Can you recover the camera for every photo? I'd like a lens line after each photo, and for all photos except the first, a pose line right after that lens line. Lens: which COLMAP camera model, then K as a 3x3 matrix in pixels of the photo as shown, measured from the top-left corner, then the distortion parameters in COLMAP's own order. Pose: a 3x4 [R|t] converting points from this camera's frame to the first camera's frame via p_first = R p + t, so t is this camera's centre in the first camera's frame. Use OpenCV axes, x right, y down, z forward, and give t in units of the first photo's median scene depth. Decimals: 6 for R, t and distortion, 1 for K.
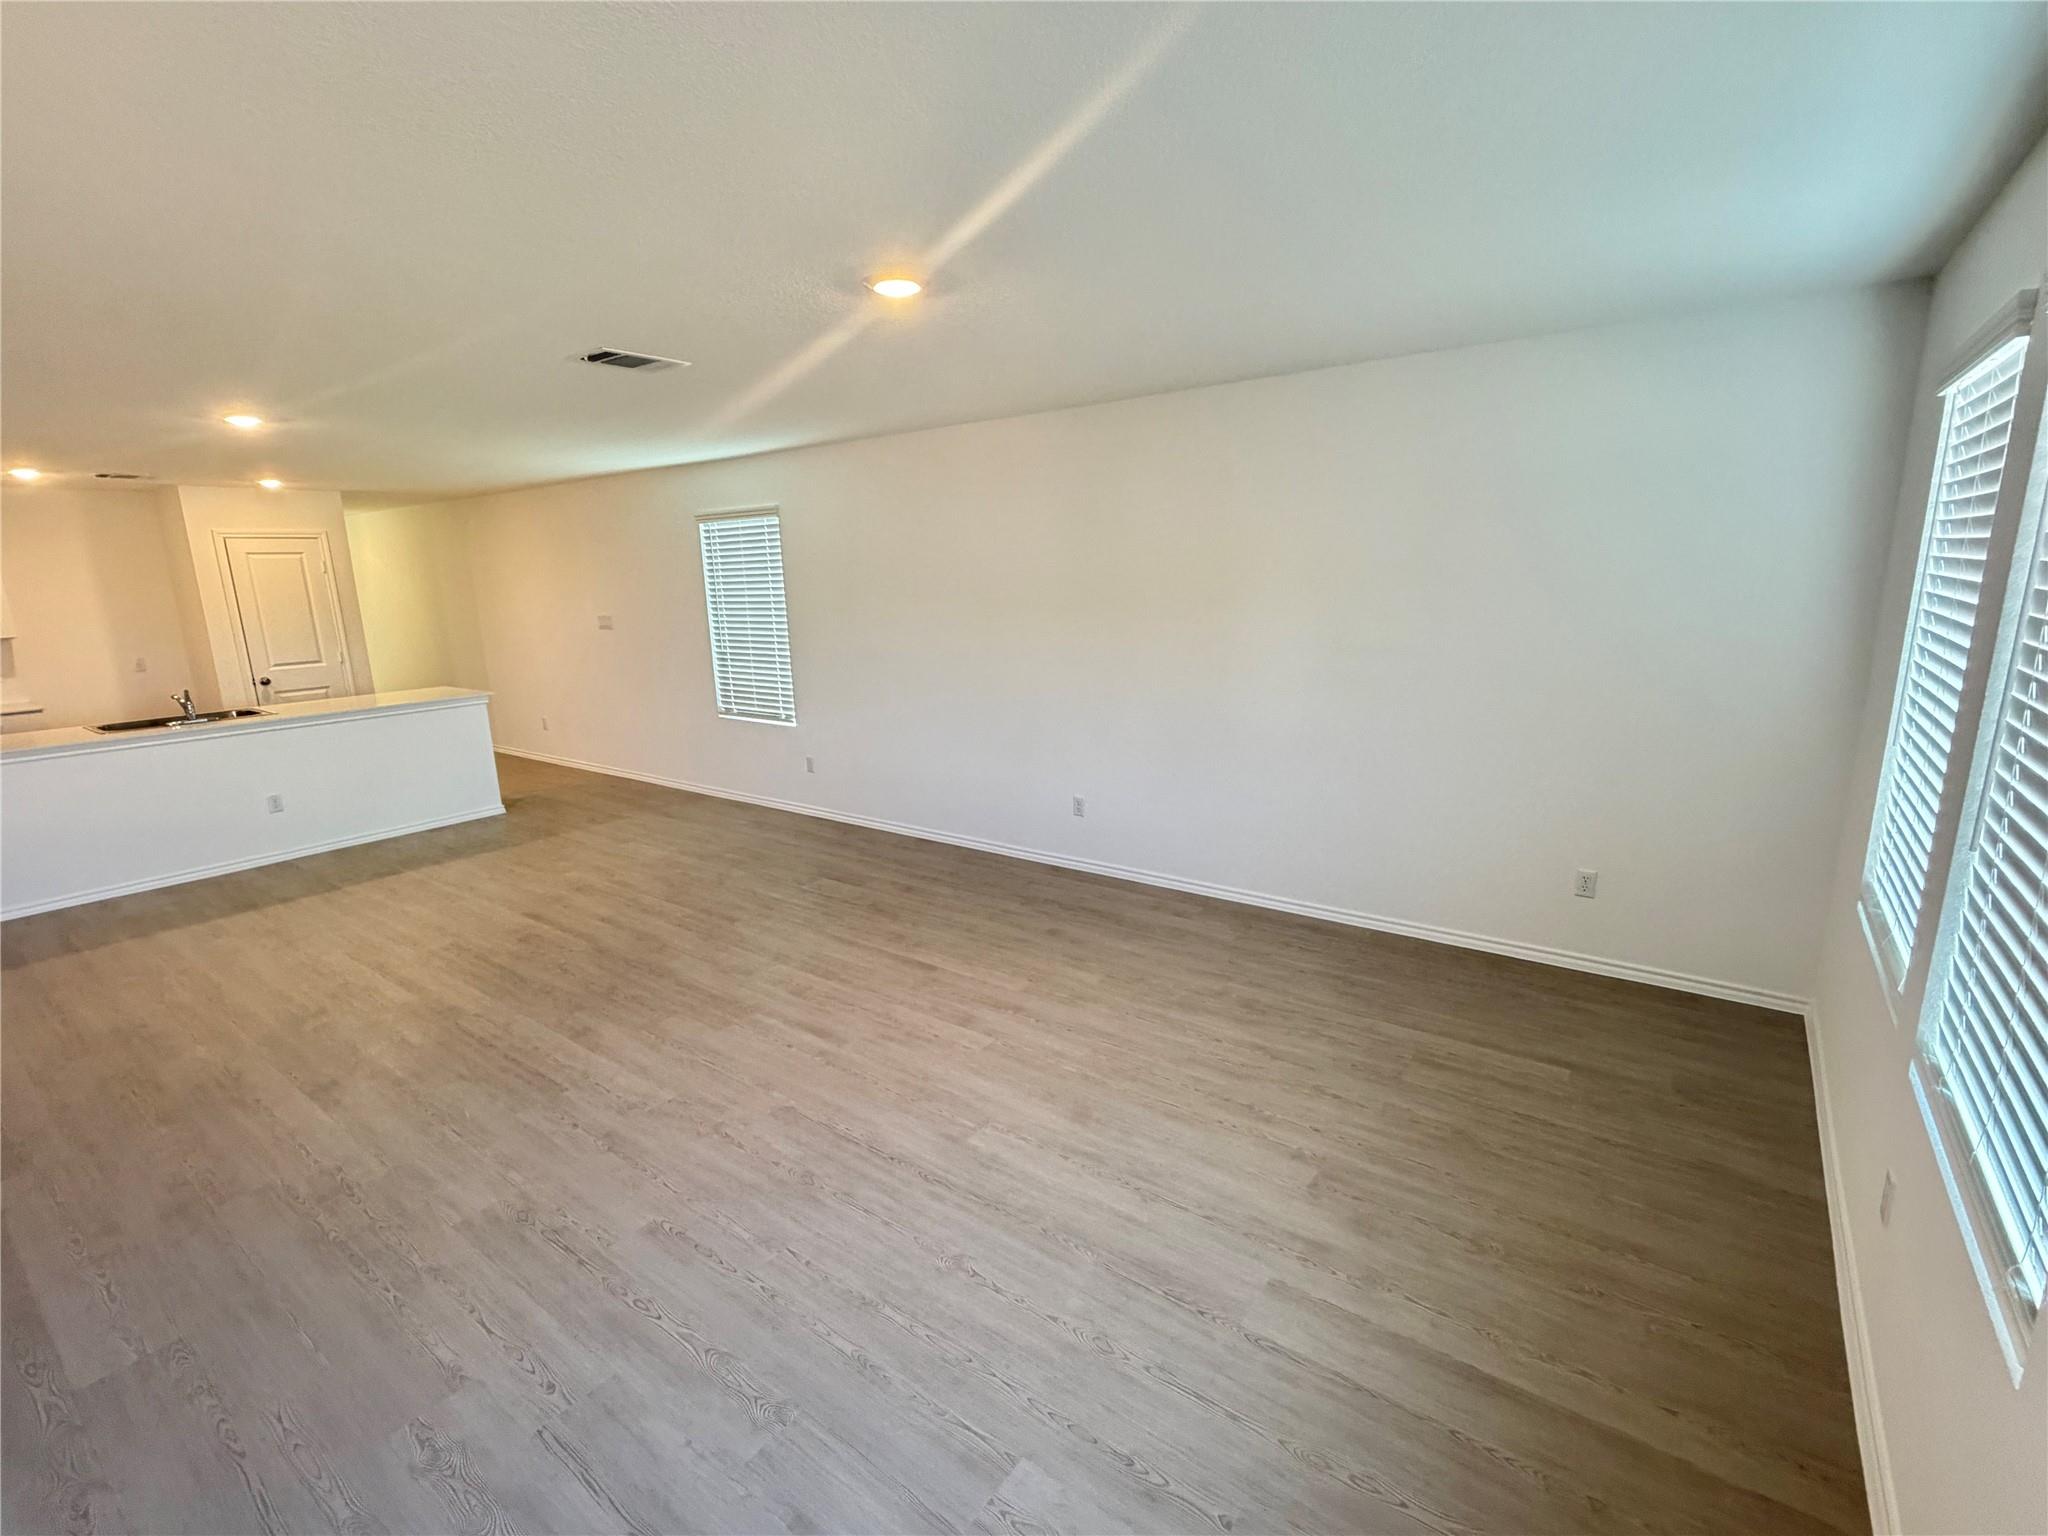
lens RADIAL K [[935.0, 0, 1026.0], [0, 935.0, 777.0], [0, 0, 1]] dist [0.005510, -0.001631]
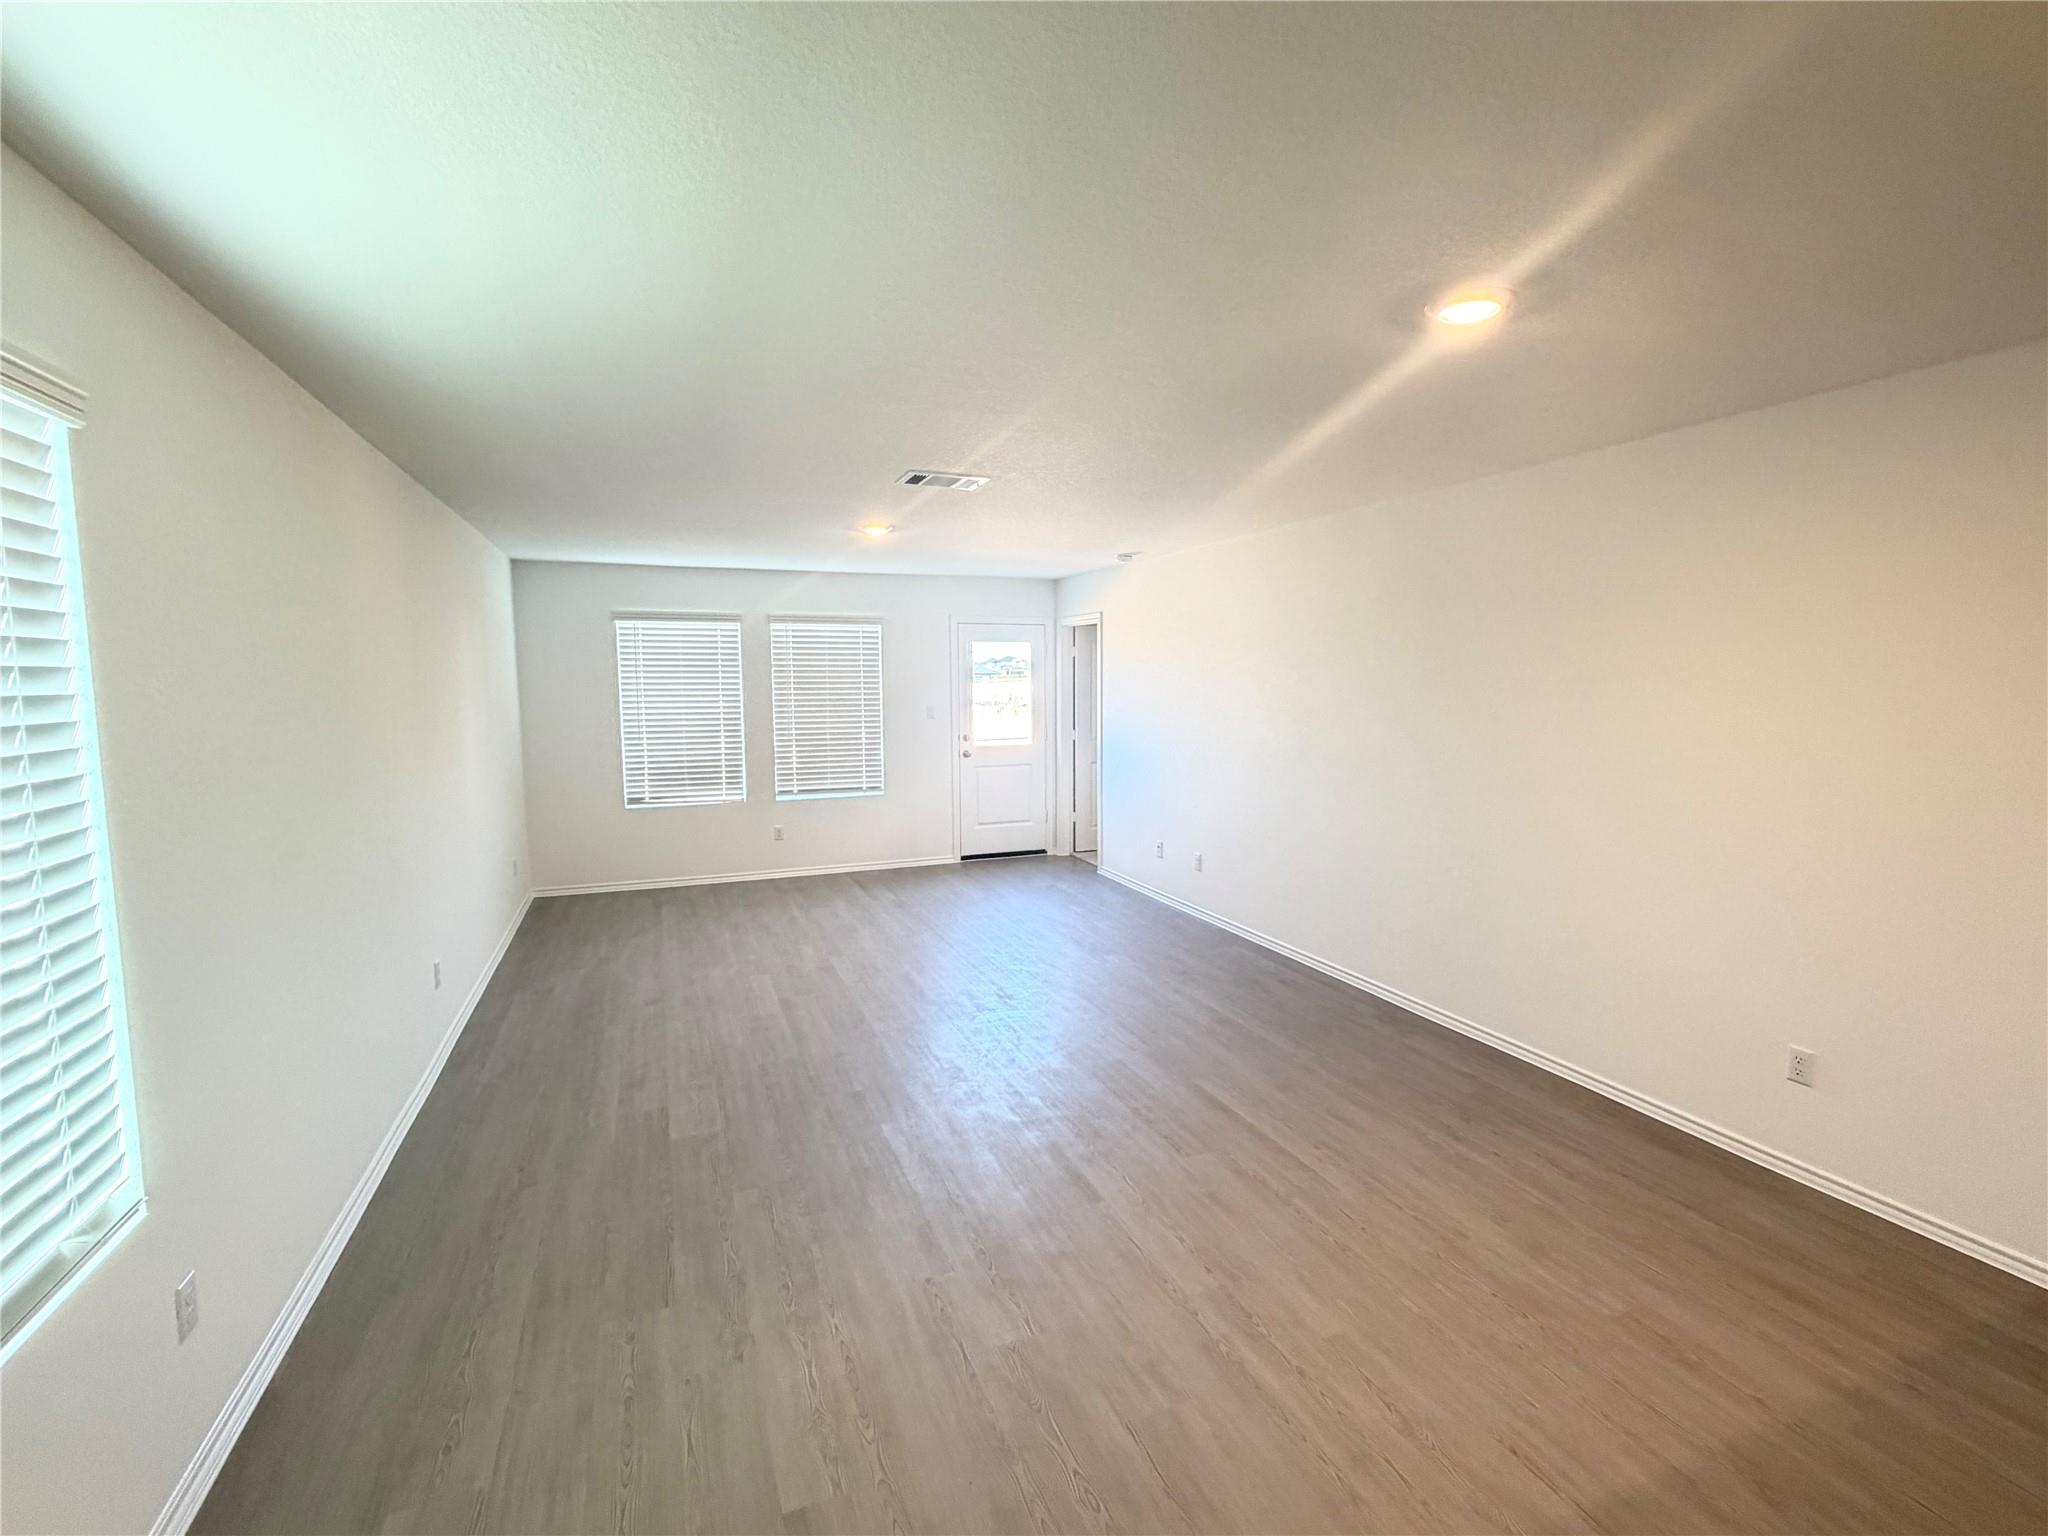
lens RADIAL K [[935.0, 0, 1018.3], [0, 935.0, 760.1], [0, 0, 1]] dist [0.005510, -0.001631]
pose [[-0.847074, -0.012358, 0.531332, -1.073410], [0.147567, 0.954952, 0.257470, -0.376986], [-0.510578, 0.296503, -0.807091, 1.894031]]
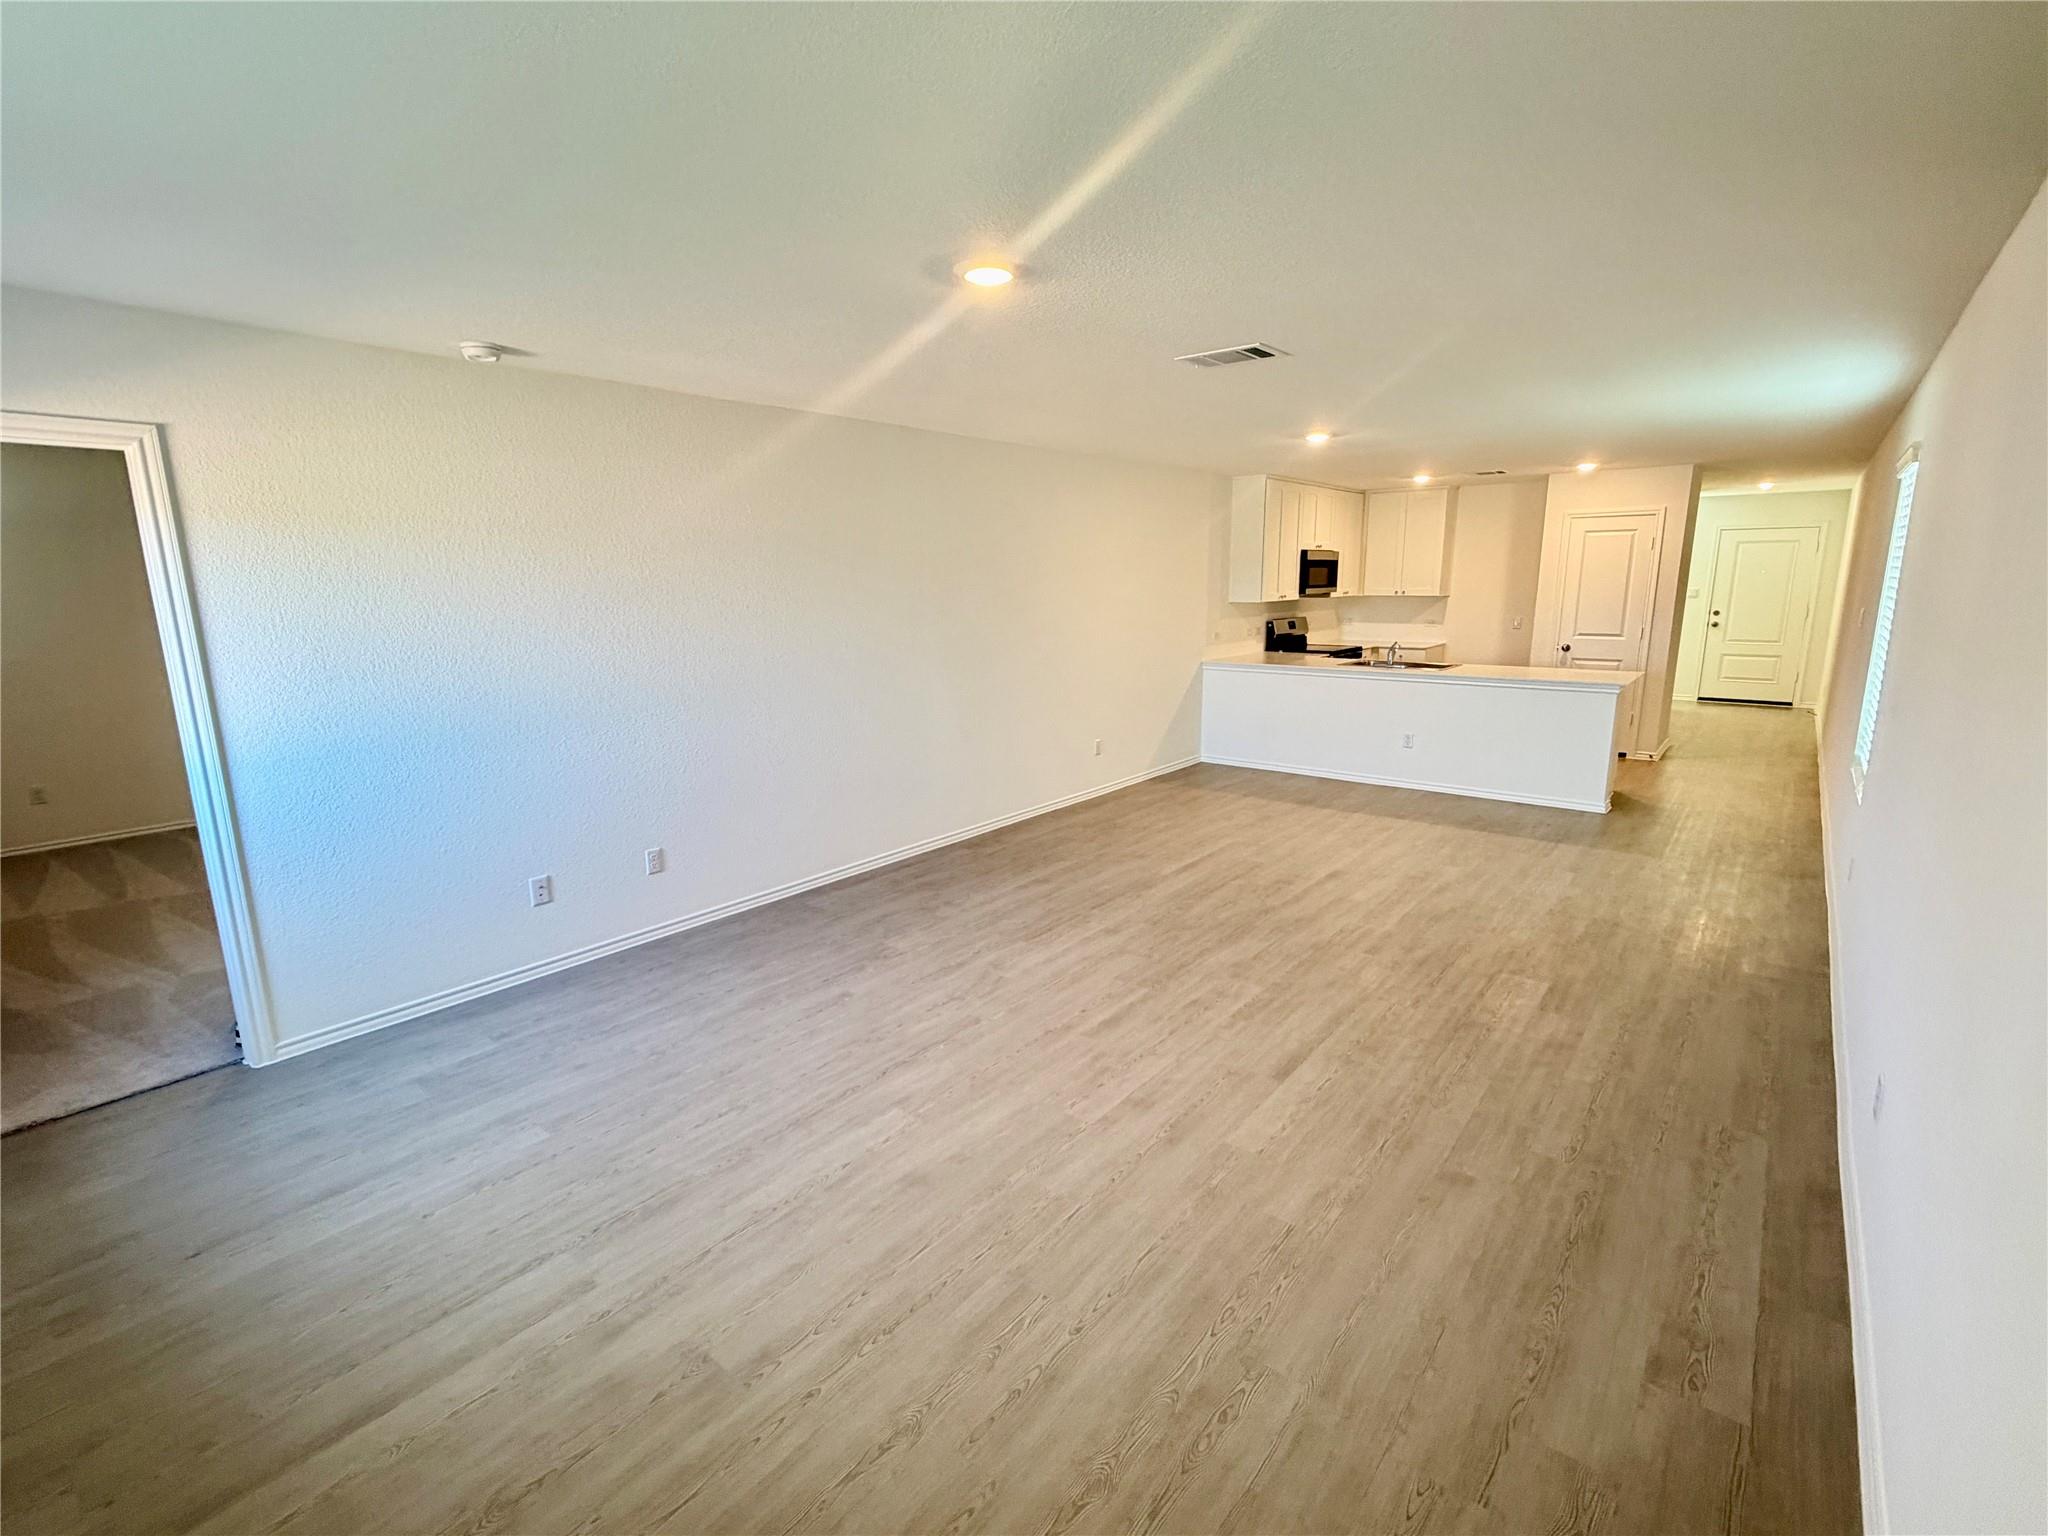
lens RADIAL K [[935.0, 0, 1024.6], [0, 935.0, 766.0], [0, 0, 1]] dist [0.005510, -0.001631]
pose [[-0.043052, 0.231153, -0.971964, 0.670196], [-0.208125, 0.949448, 0.235017, -0.197714], [0.977154, 0.212408, 0.007234, 0.813381]]
